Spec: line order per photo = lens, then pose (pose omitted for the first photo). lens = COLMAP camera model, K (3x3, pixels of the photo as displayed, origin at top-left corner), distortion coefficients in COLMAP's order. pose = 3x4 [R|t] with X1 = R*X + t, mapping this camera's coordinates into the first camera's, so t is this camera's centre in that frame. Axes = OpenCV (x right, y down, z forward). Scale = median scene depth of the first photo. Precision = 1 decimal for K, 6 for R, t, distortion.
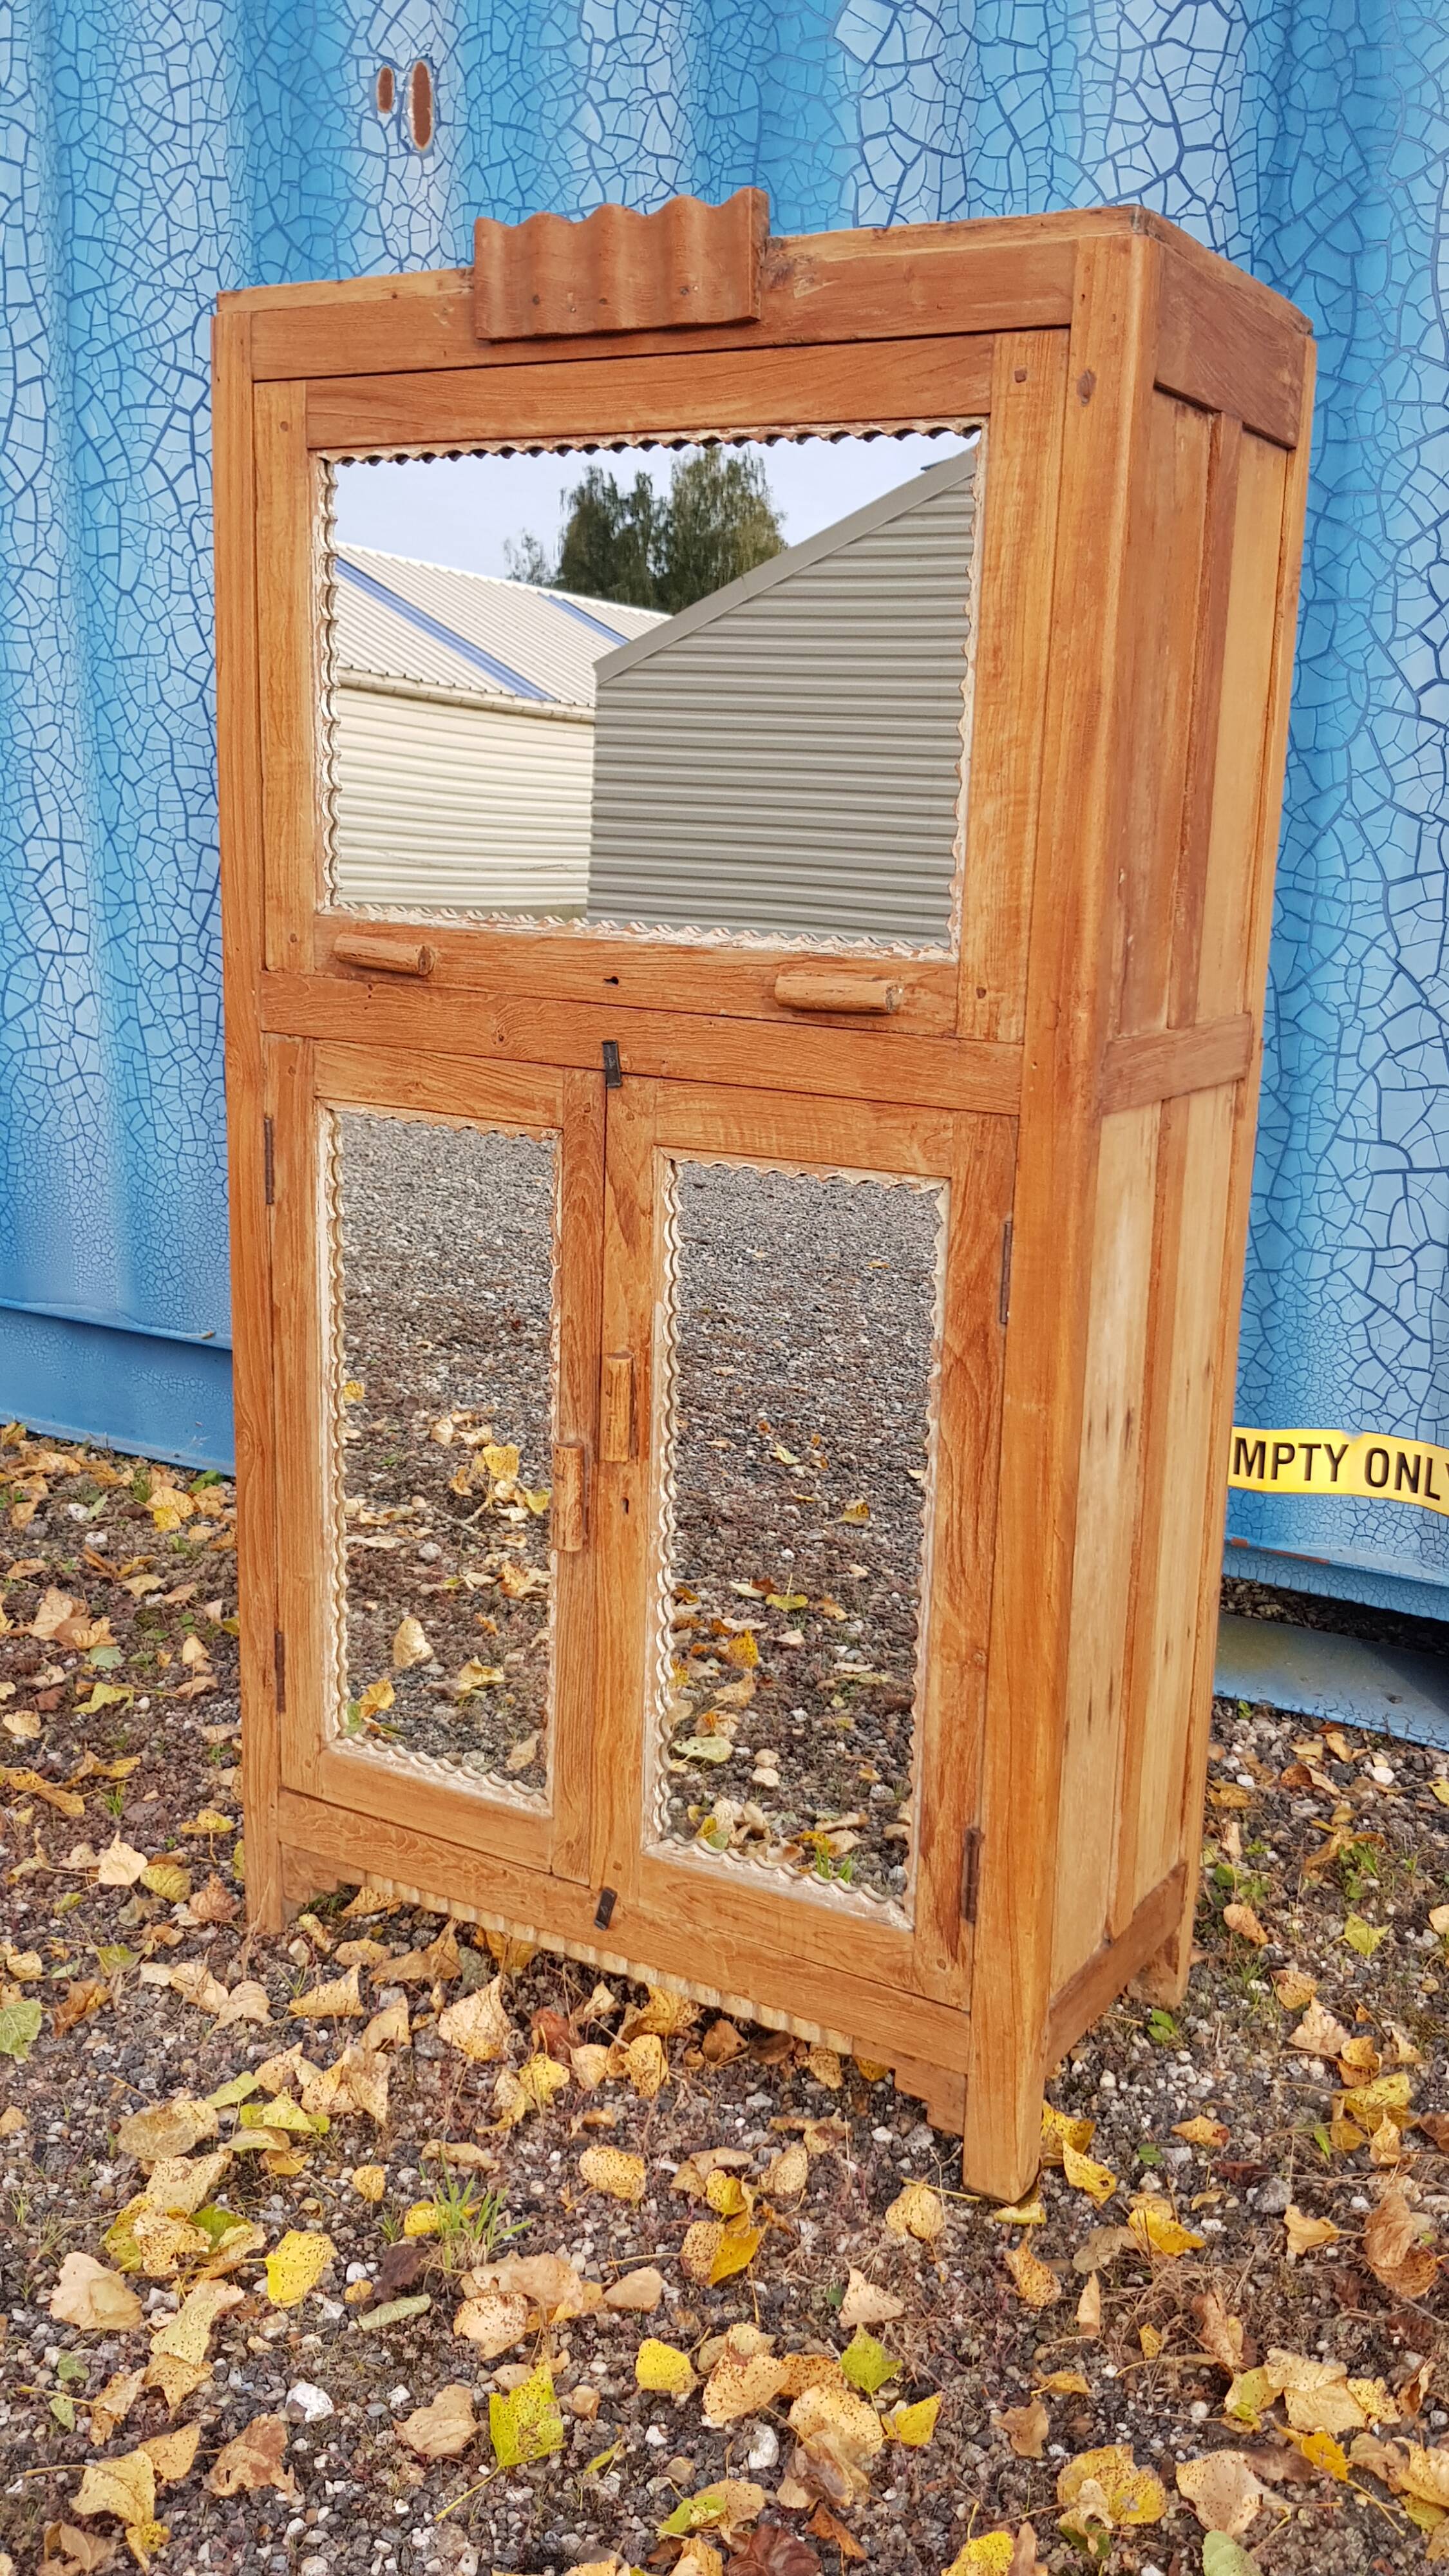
lens RADIAL K [[2333.7, 0, 729.3], [0, 2333.7, 1299.6], [0, 0, 1]] dist [0.057297, -0.122884]
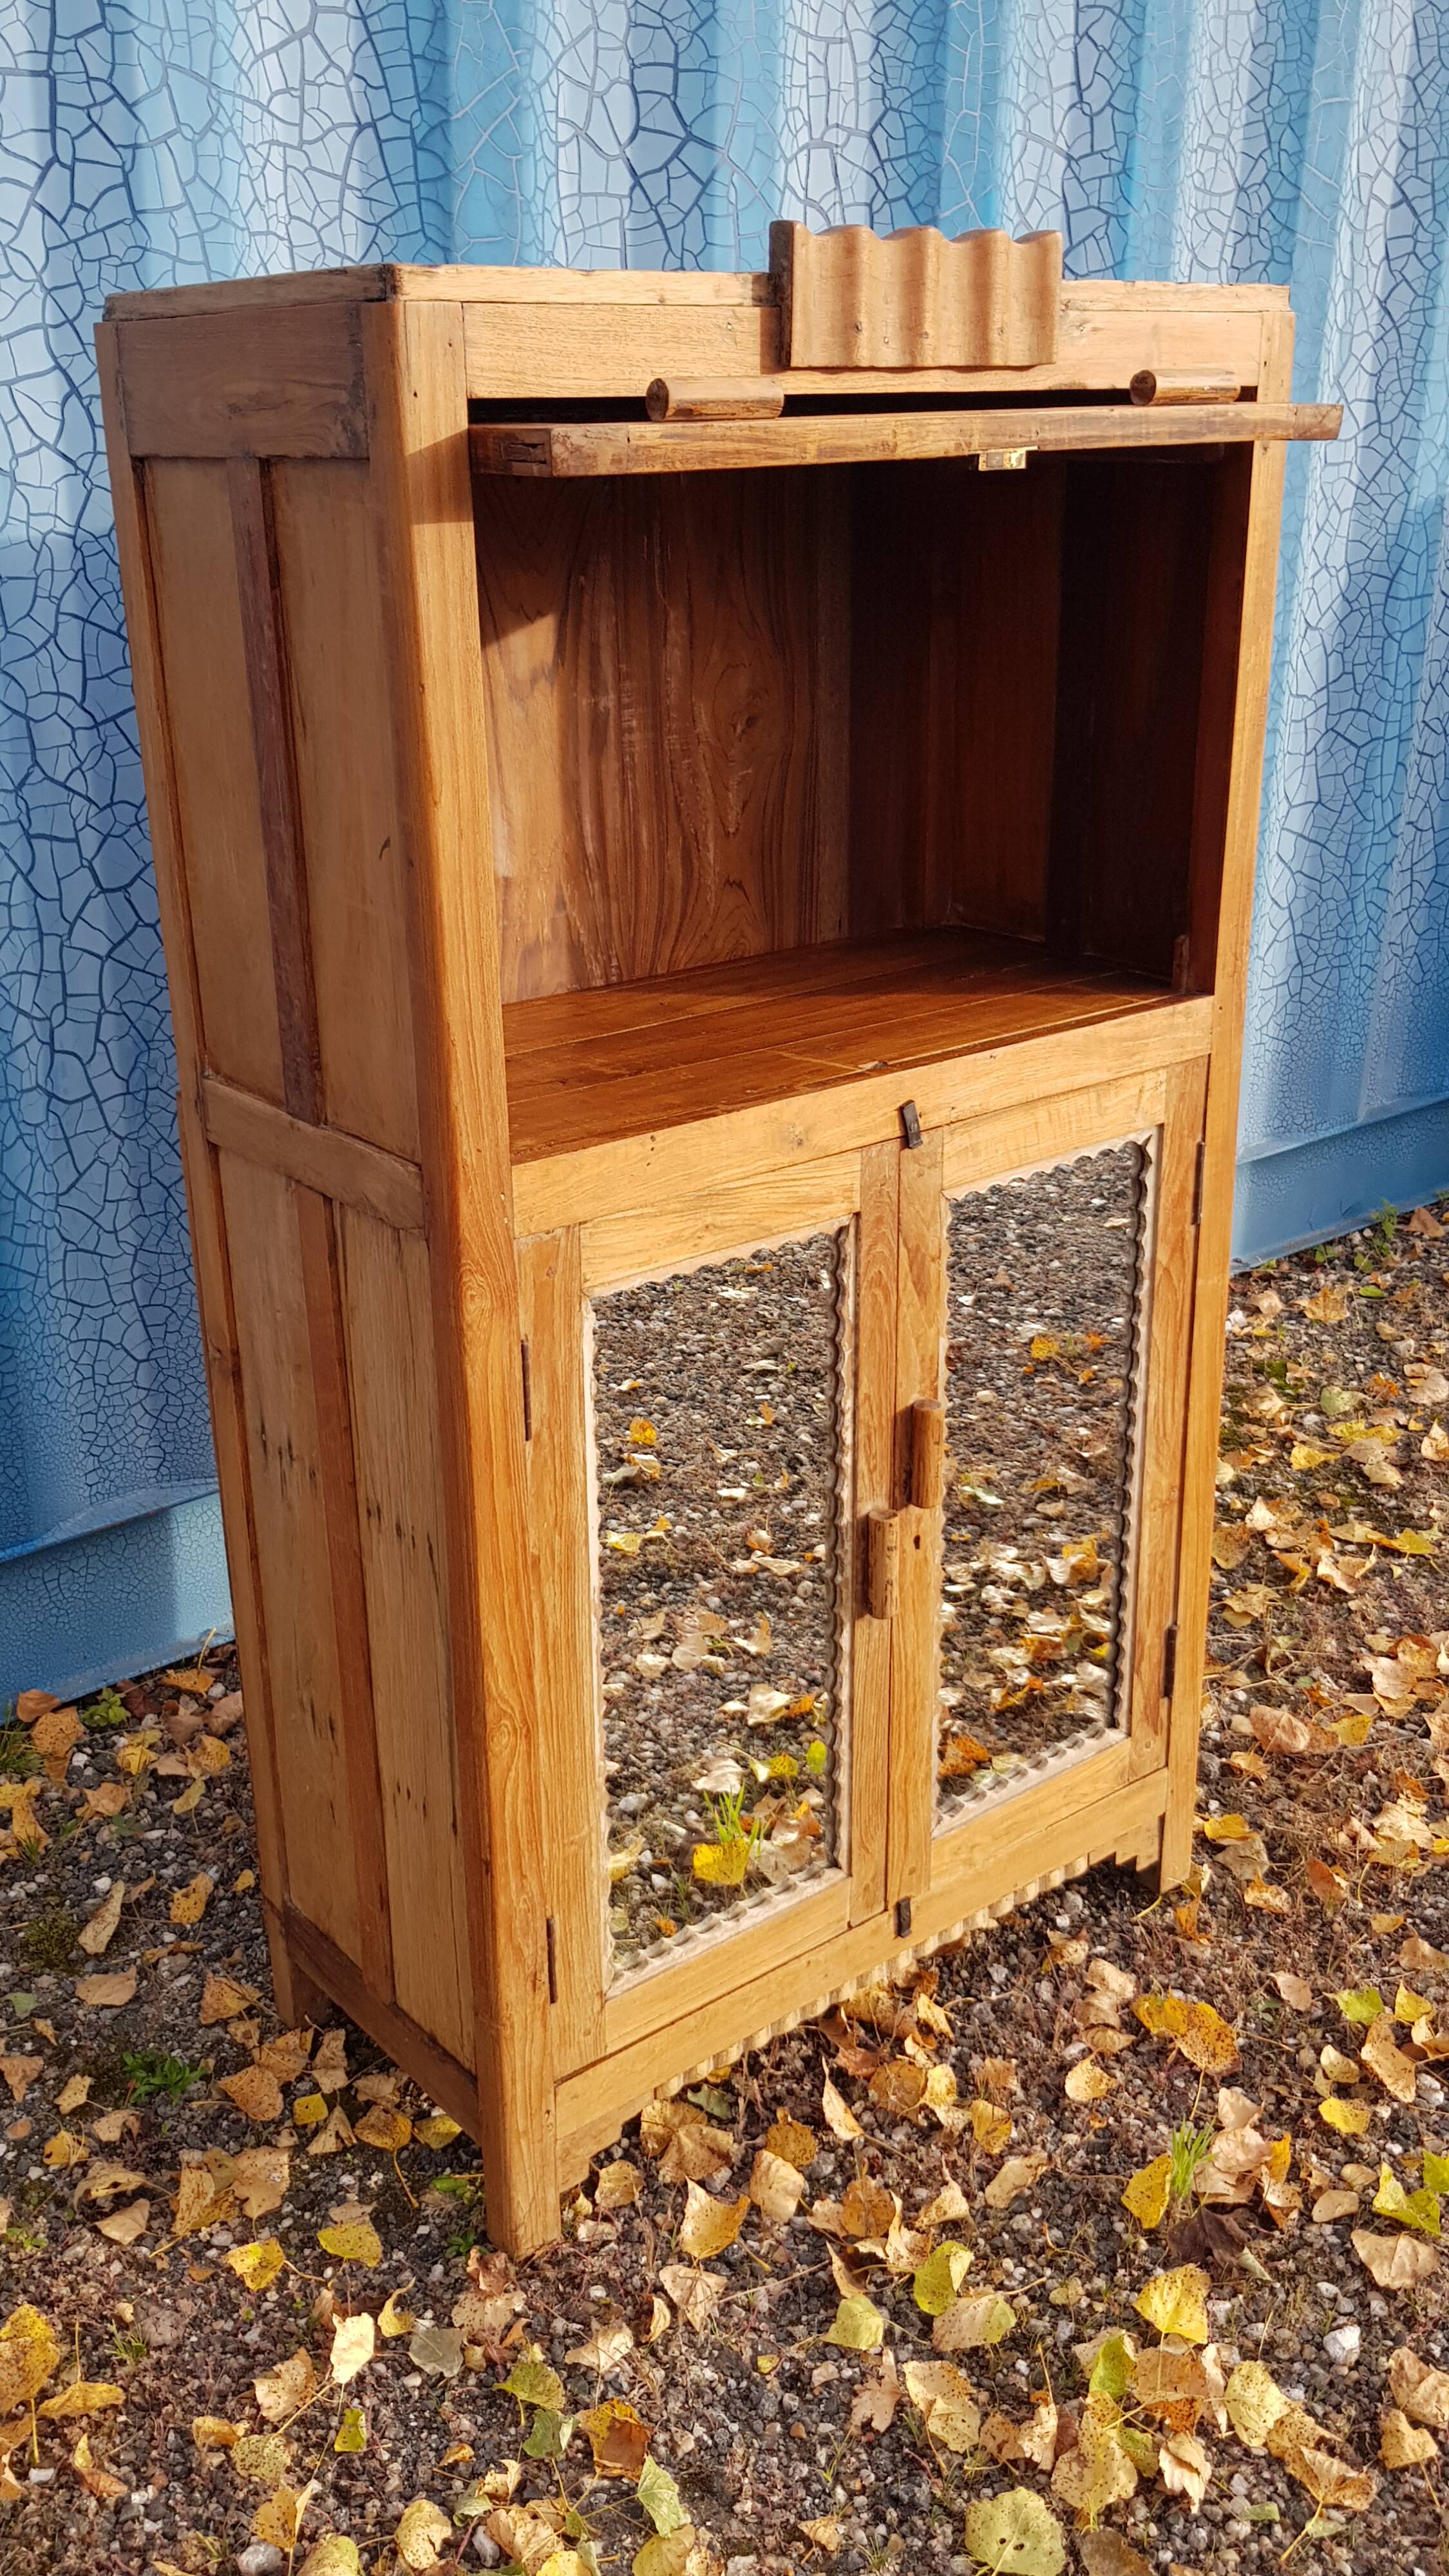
lens RADIAL K [[2301.1, 0, 726.1], [0, 2301.1, 1279.9], [0, 0, 1]] dist [0.062796, -0.134213]
pose [[0.350901, -0.369859, 0.860275, -0.716933], [0.227418, 0.924847, 0.304858, -0.273390], [-0.908377, 0.088667, 0.408642, 0.536109]]
